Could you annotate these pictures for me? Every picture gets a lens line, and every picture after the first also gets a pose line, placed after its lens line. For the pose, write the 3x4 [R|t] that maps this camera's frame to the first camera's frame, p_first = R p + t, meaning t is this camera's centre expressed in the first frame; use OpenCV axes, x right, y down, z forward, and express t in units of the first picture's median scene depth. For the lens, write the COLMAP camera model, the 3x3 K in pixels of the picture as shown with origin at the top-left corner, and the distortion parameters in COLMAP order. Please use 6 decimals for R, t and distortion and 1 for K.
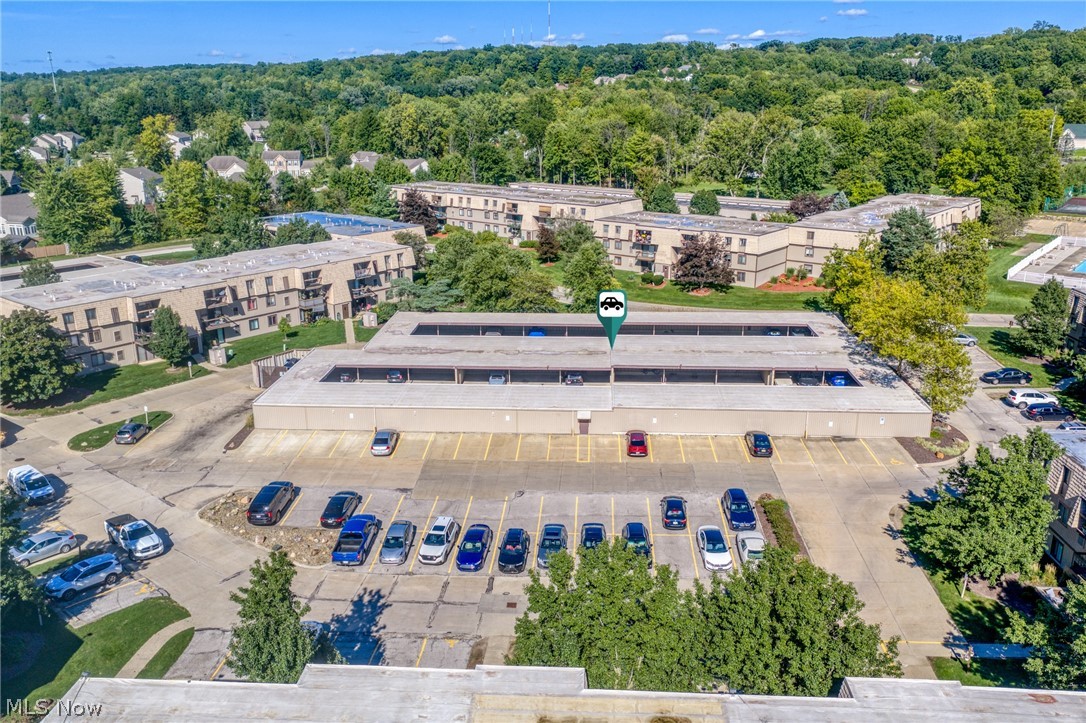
lens RADIAL K [[966.4, 0, 543.0], [0, 966.4, 361.5], [0, 0, 1]] dist [0.060812, -0.000280]
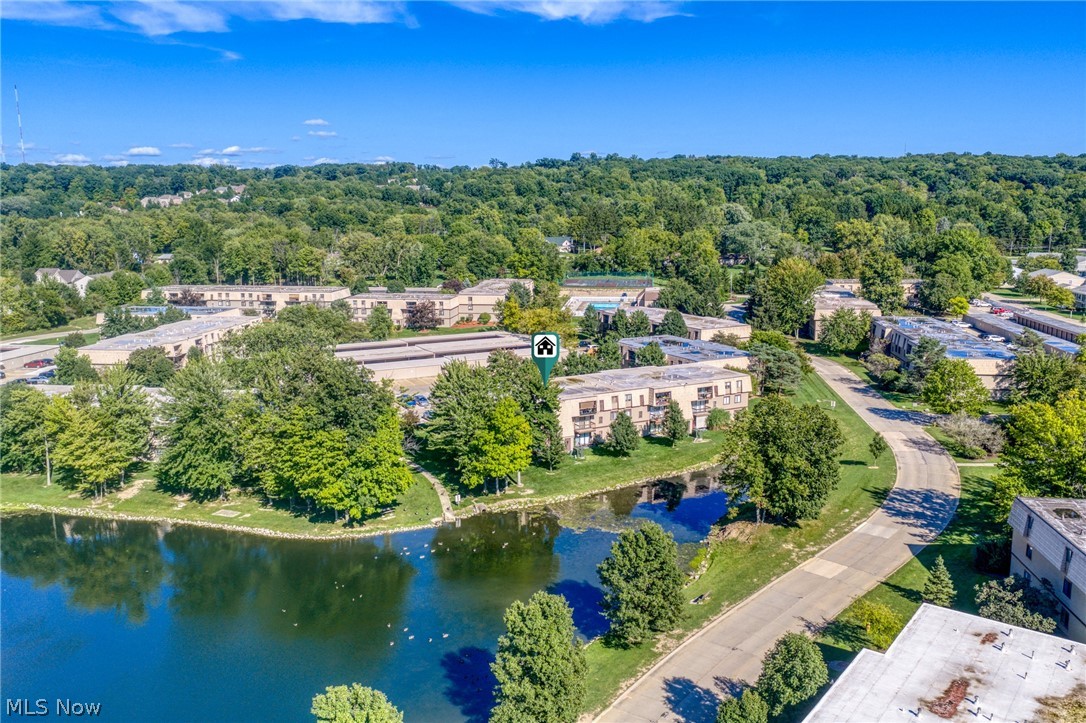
lens RADIAL K [[966.4, 0, 543.0], [0, 966.4, 361.5], [0, 0, 1]] dist [0.060812, -0.000280]
pose [[0.869269, -0.085828, 0.486832, -0.397761], [0.138479, 0.987661, -0.073138, 0.111302], [-0.474547, 0.130993, 0.870428, -0.518109]]
